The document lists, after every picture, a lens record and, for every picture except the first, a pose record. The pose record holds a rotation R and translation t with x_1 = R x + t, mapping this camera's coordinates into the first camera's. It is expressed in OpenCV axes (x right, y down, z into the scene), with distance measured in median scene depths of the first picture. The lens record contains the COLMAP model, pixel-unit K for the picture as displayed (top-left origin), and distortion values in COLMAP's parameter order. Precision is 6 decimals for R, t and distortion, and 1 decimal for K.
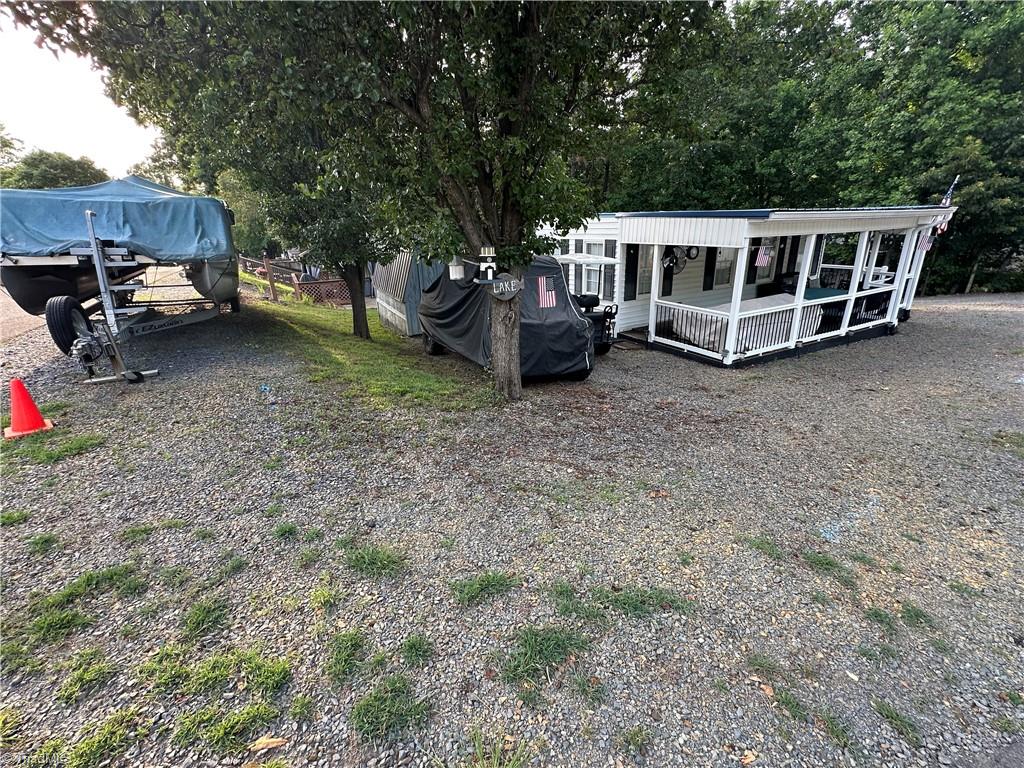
lens RADIAL K [[437.8, 0, 512.0], [0, 437.8, 384.0], [0, 0, 1]] dist [-0.007059, 0.000455]
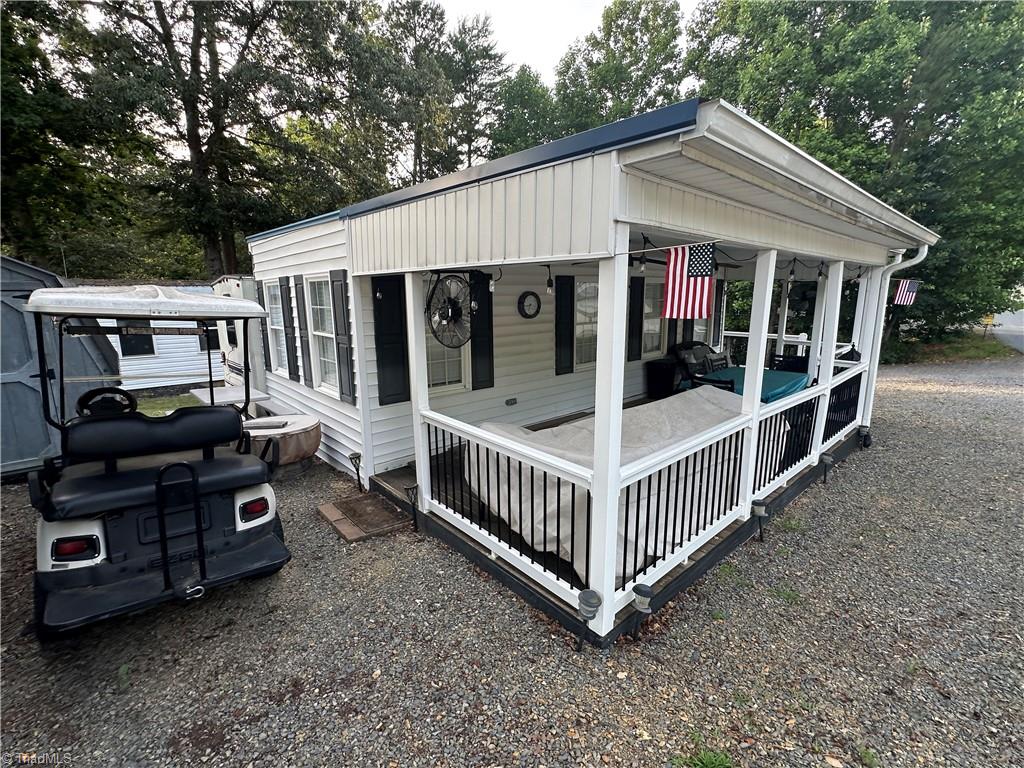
lens RADIAL K [[455.9, 0, 512.0], [0, 455.9, 384.0], [0, 0, 1]] dist [-0.005501, 0.000056]
pose [[0.971657, -0.021163, 0.235445, 0.327705], [0.057916, 0.986942, -0.150304, -0.158247], [-0.229190, 0.159680, 0.960195, 0.617177]]
